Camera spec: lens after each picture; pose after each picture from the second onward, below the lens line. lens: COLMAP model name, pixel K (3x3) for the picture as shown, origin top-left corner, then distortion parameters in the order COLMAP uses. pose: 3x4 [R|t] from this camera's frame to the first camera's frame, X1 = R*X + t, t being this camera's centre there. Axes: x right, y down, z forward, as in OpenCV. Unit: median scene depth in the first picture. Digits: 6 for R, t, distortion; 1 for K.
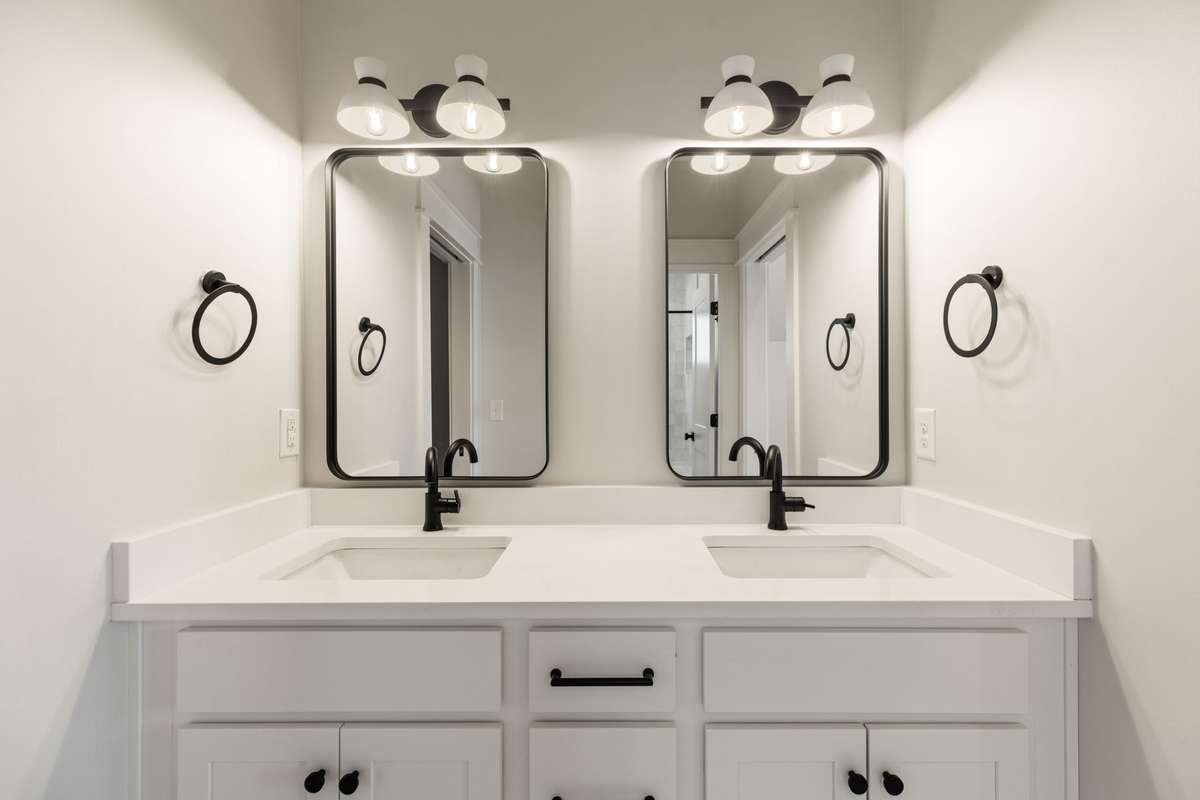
lens RADIAL K [[530.2, 0, 606.2], [0, 530.2, 396.1], [0, 0, 1]] dist [-0.002265, 0.000293]
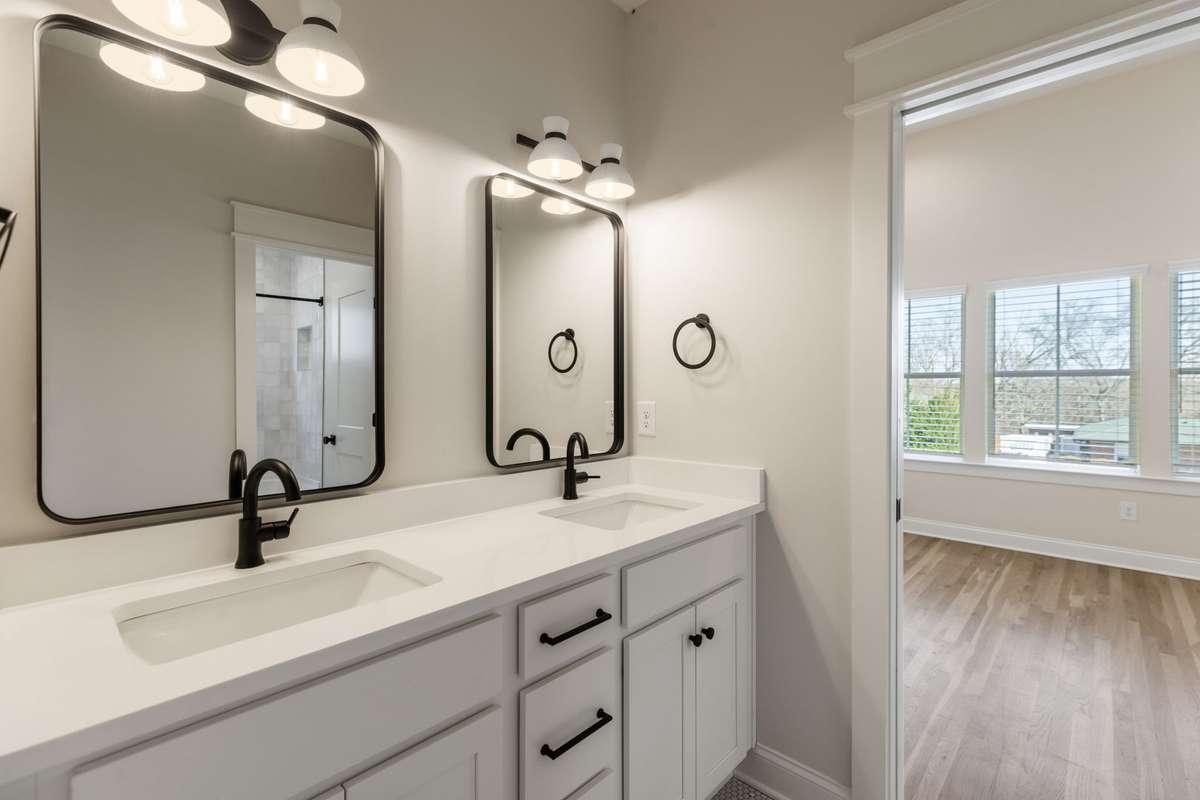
lens RADIAL K [[530.2, 0, 608.5], [0, 530.2, 392.3], [0, 0, 1]] dist [-0.002265, 0.000293]
pose [[0.680923, -0.002070, 0.732352, -0.546012], [0.006026, 0.999978, -0.002776, 0.001272], [-0.732330, 0.006303, 0.680921, 0.078637]]
